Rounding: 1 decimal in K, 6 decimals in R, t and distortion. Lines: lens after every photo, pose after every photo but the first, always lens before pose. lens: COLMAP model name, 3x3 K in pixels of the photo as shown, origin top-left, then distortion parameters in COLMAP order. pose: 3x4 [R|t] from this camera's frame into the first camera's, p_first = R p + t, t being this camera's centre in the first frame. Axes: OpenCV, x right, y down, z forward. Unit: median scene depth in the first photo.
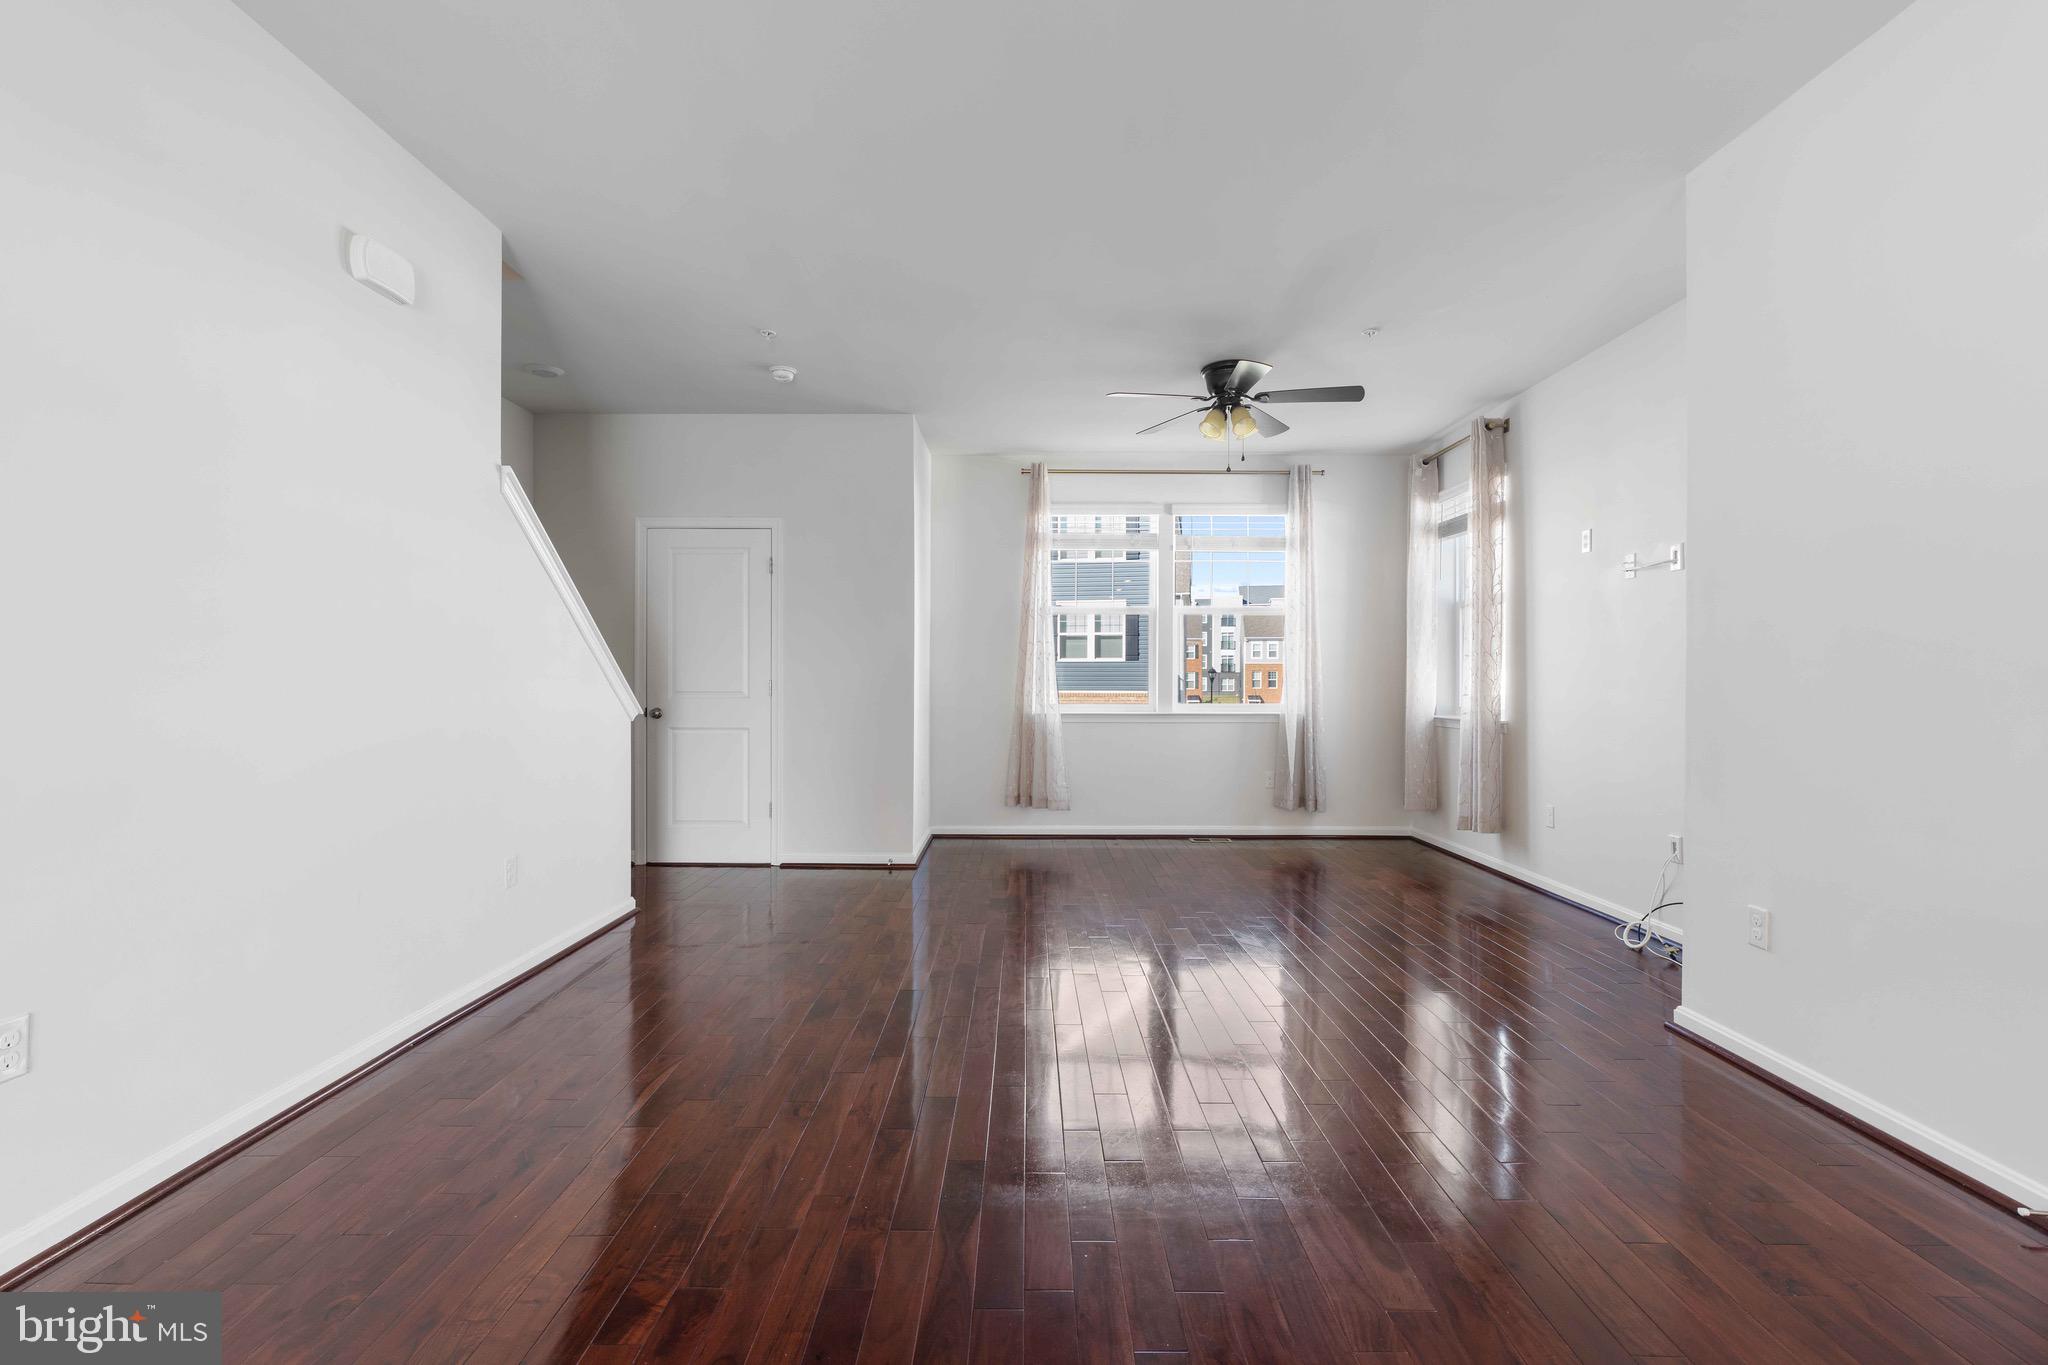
lens RADIAL K [[927.6, 0, 1015.0], [0, 927.6, 681.6], [0, 0, 1]] dist [-0.002948, 0.002997]
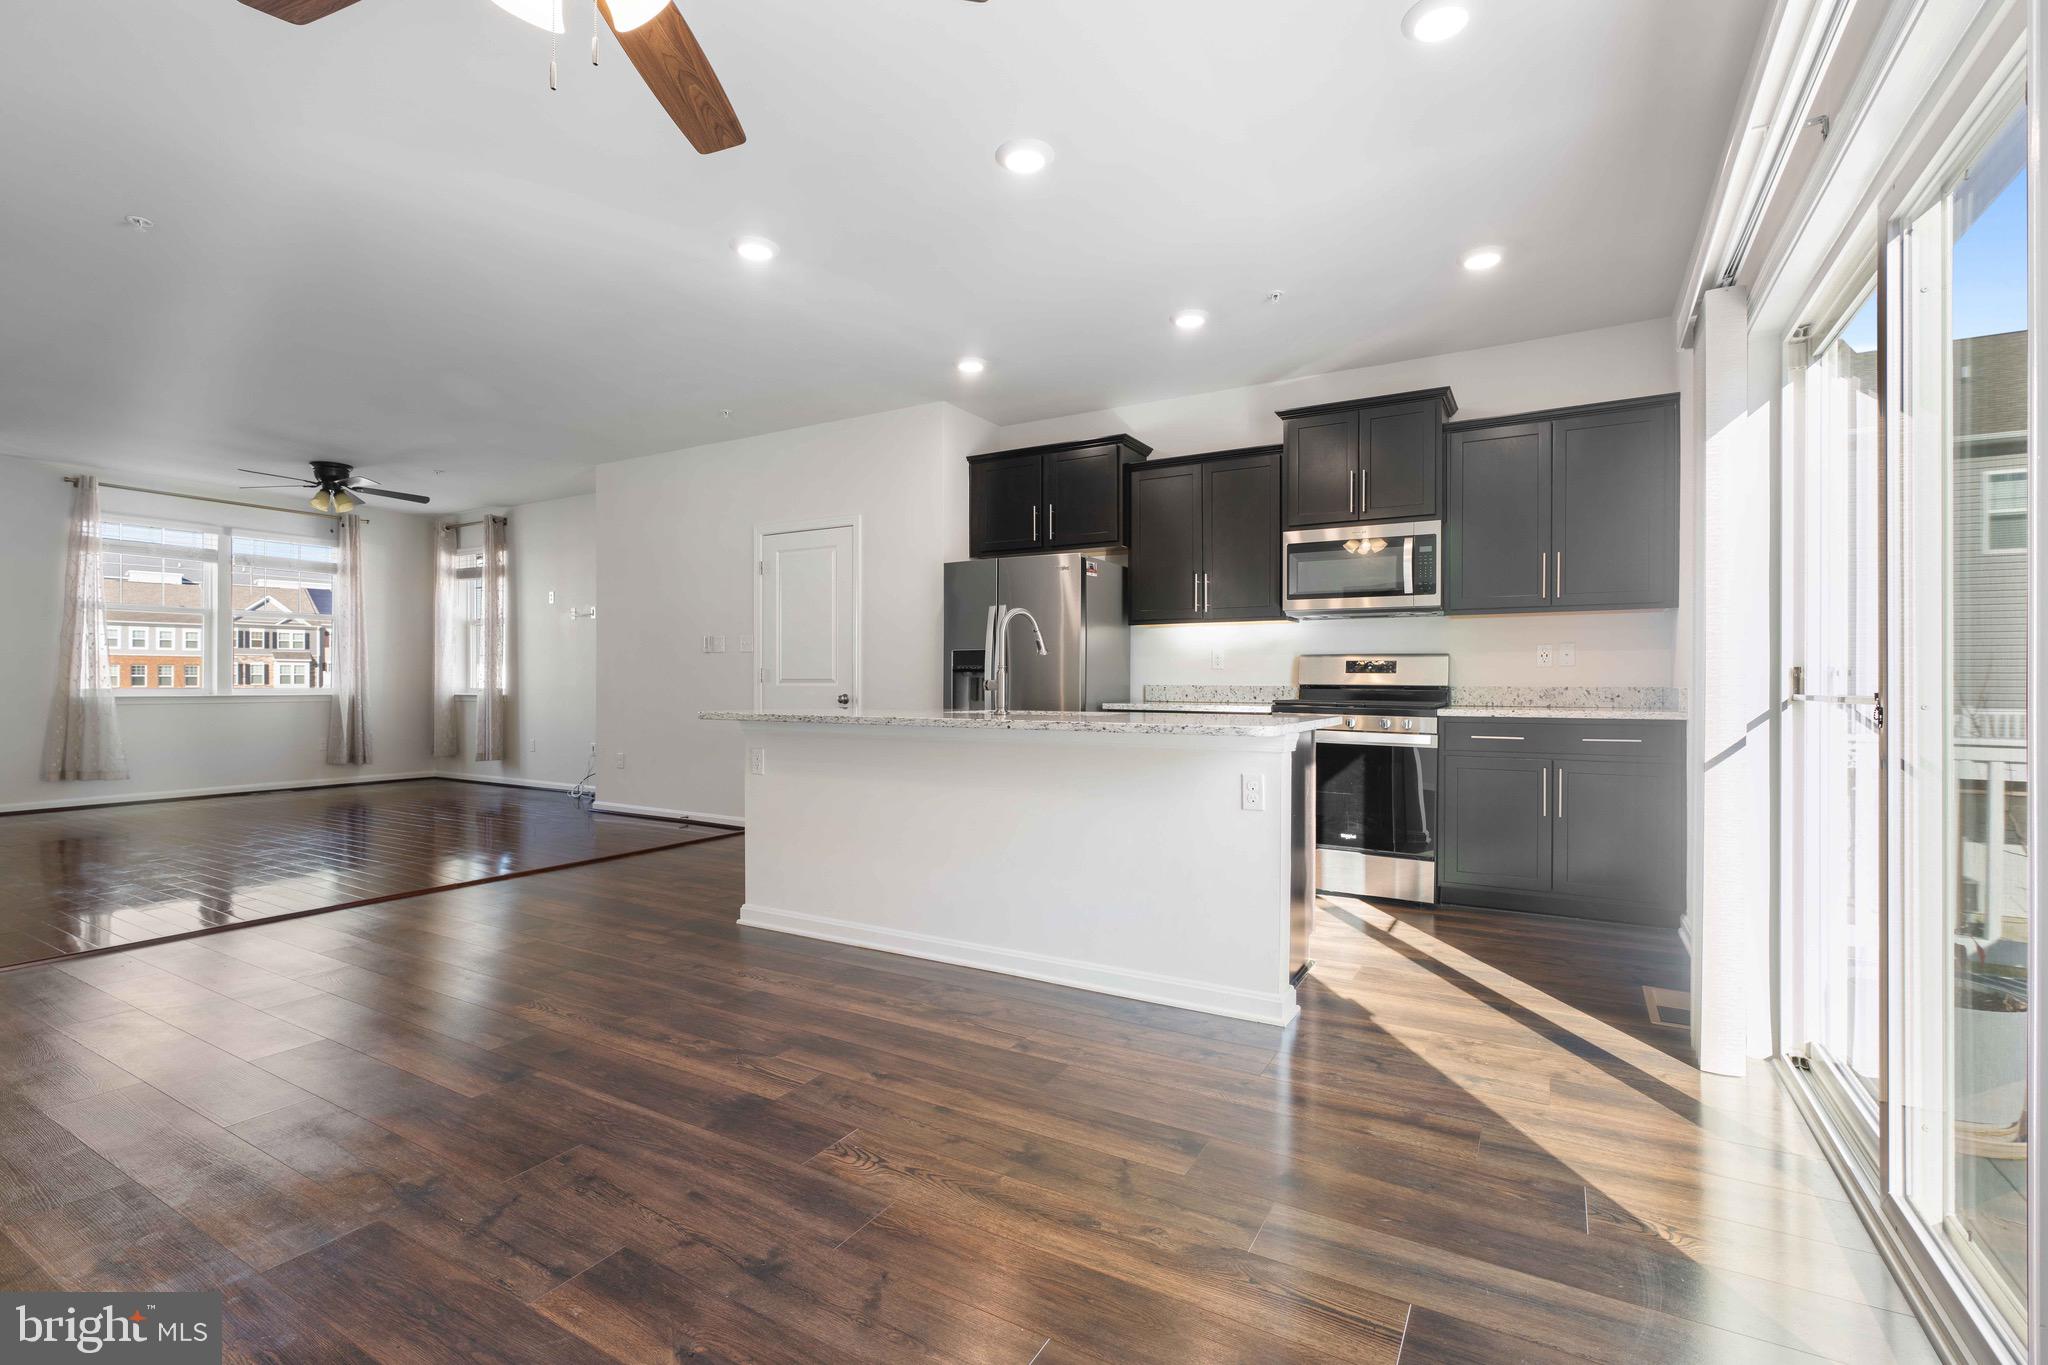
lens RADIAL K [[927.6, 0, 1026.3], [0, 927.6, 684.4], [0, 0, 1]] dist [-0.002948, 0.002997]
pose [[0.501222, -0.002665, 0.865314, -0.402937], [-0.001352, 0.999992, 0.003863, 0.013774], [-0.865317, -0.003106, 0.501215, -0.592513]]
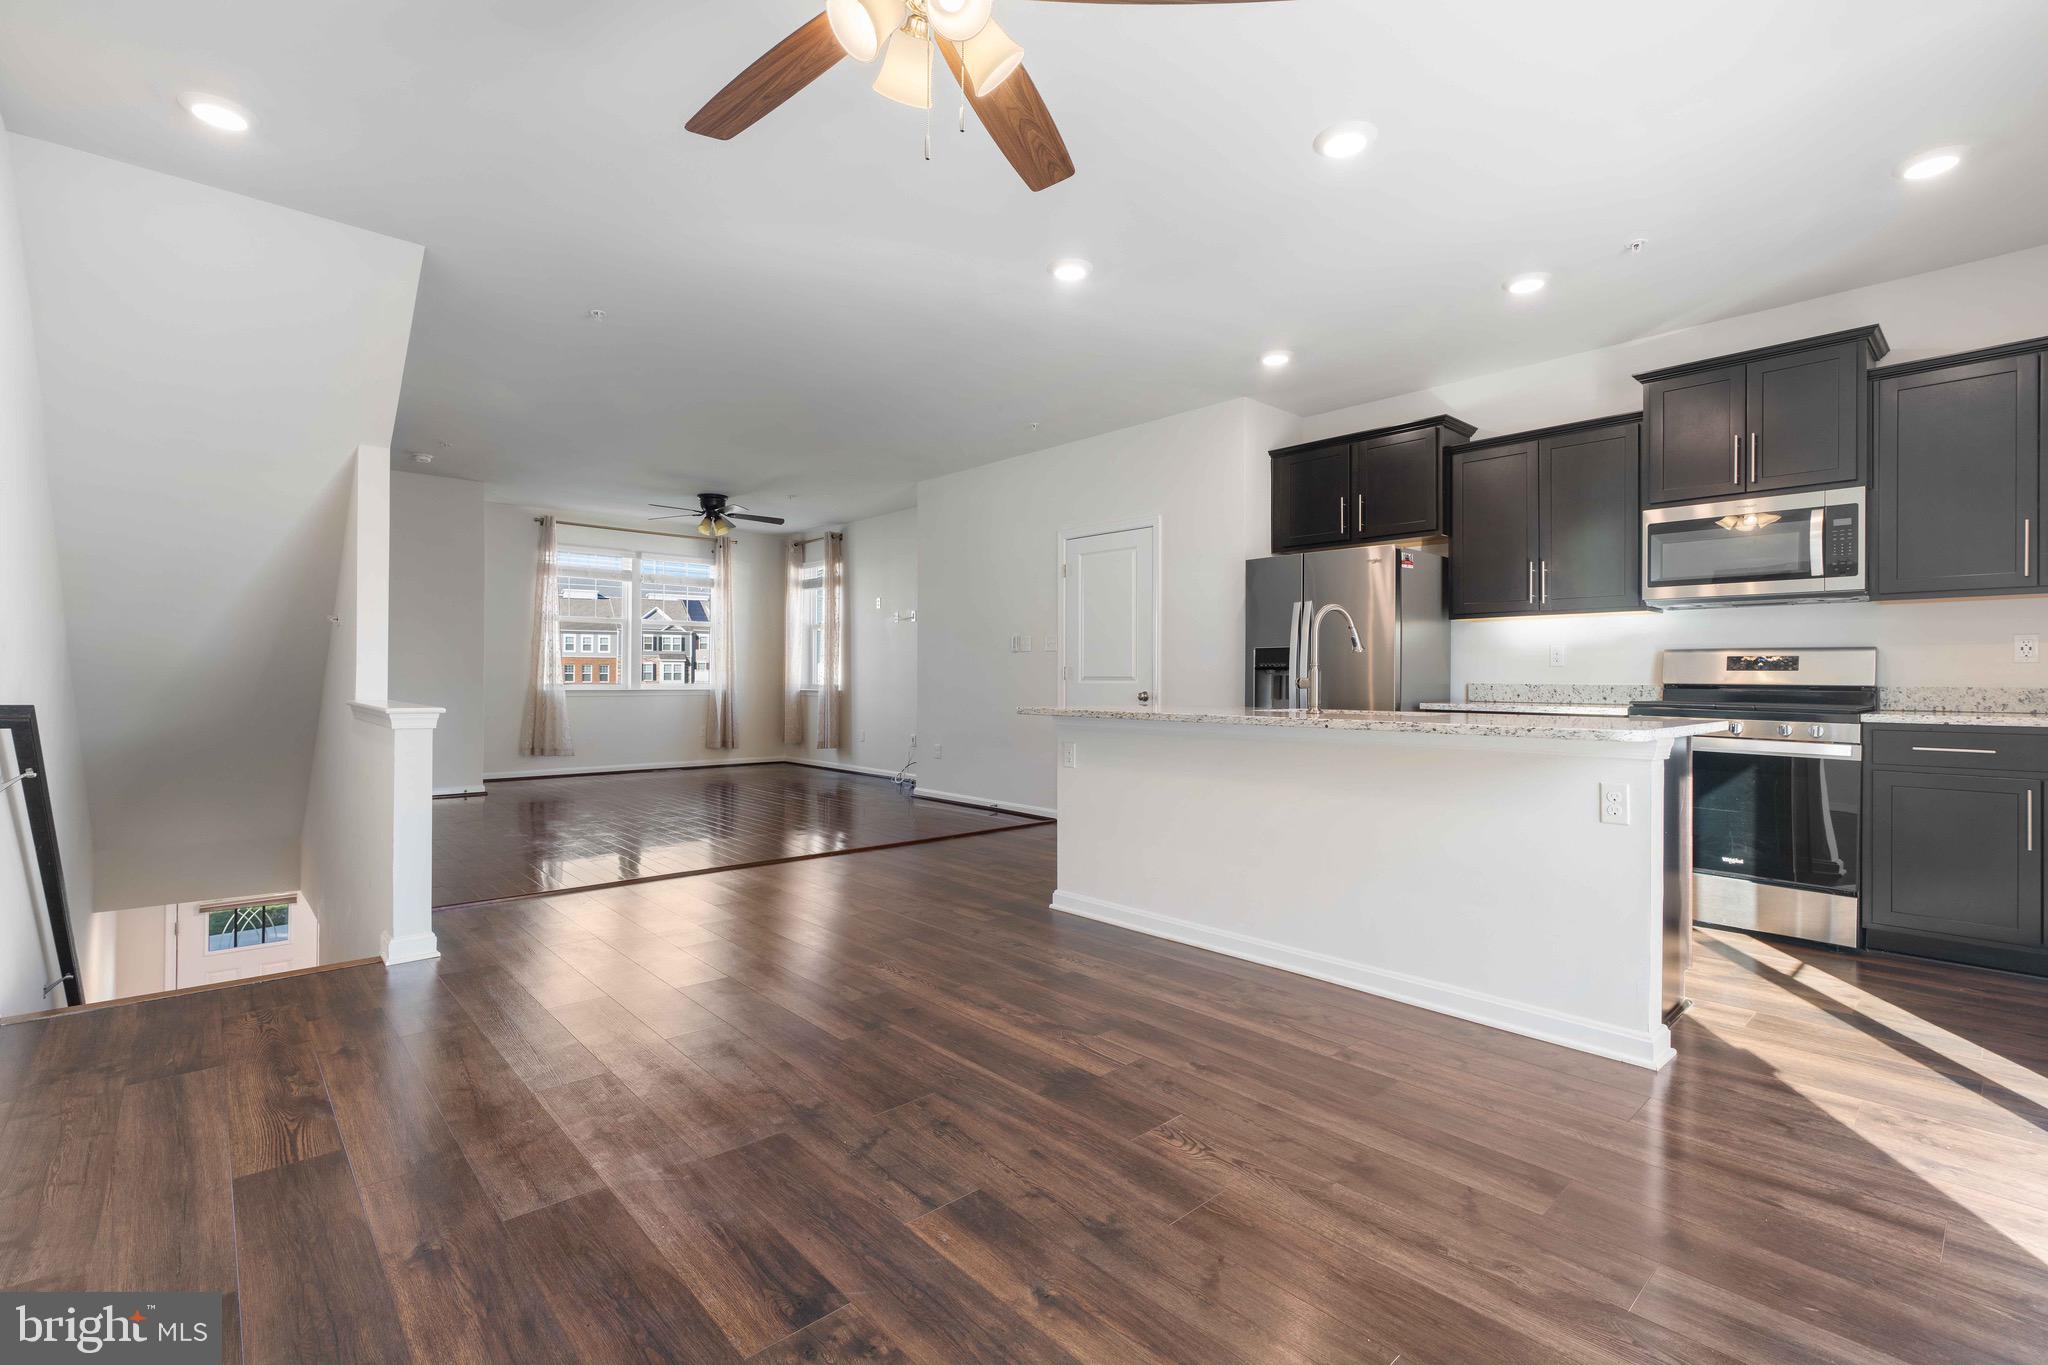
lens RADIAL K [[927.6, 0, 1021.5], [0, 927.6, 676.0], [0, 0, 1]] dist [-0.002948, 0.002997]
pose [[0.739916, 0.003884, 0.672688, -0.421635], [-0.003289, 0.999992, -0.002156, 0.013904], [-0.672692, -0.000617, 0.739923, -0.586331]]
